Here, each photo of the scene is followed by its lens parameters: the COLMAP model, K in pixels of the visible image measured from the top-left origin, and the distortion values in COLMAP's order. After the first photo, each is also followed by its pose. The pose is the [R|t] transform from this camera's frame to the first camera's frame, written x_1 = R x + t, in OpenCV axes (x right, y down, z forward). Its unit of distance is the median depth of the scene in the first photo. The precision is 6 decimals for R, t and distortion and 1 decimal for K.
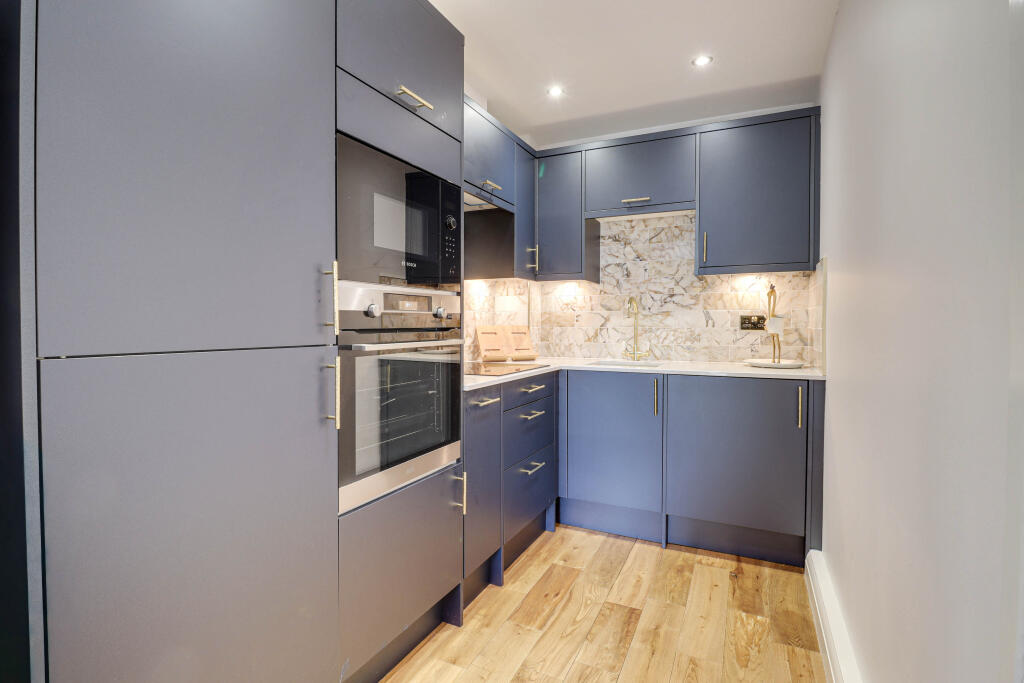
lens RADIAL K [[479.7, 0, 519.9], [0, 479.7, 339.4], [0, 0, 1]] dist [-0.007834, -0.001374]
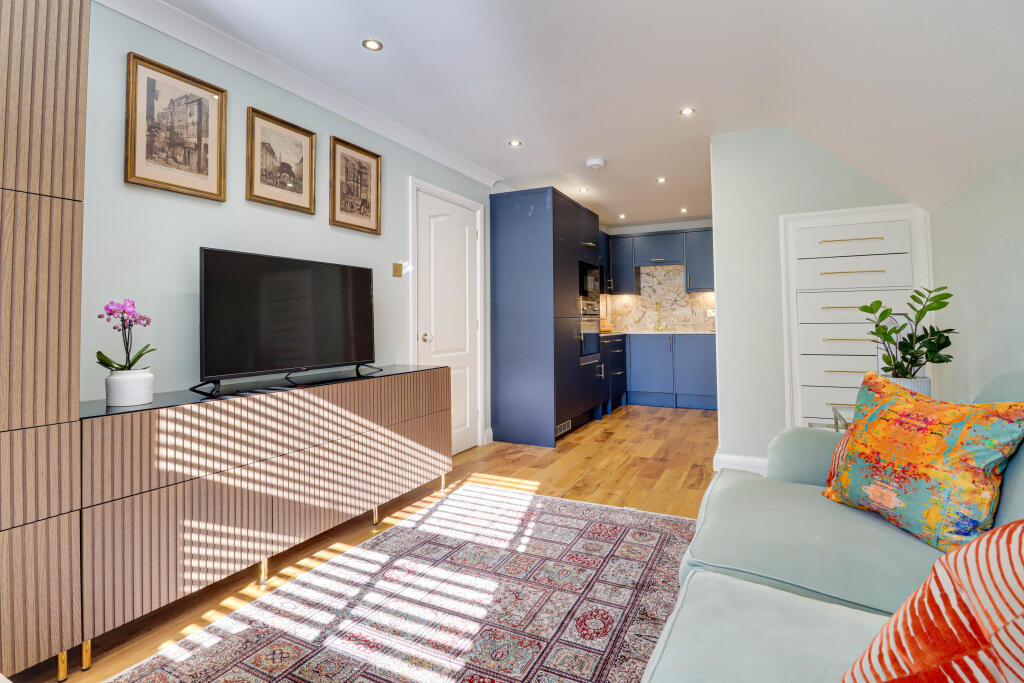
lens RADIAL K [[479.7, 0, 512.5], [0, 479.7, 309.1], [0, 0, 1]] dist [-0.007834, -0.001374]
pose [[0.999939, -0.010614, -0.002939, -0.403525], [0.010401, 0.997845, -0.064790, 0.076324], [0.003620, 0.064755, 0.997895, -1.135260]]
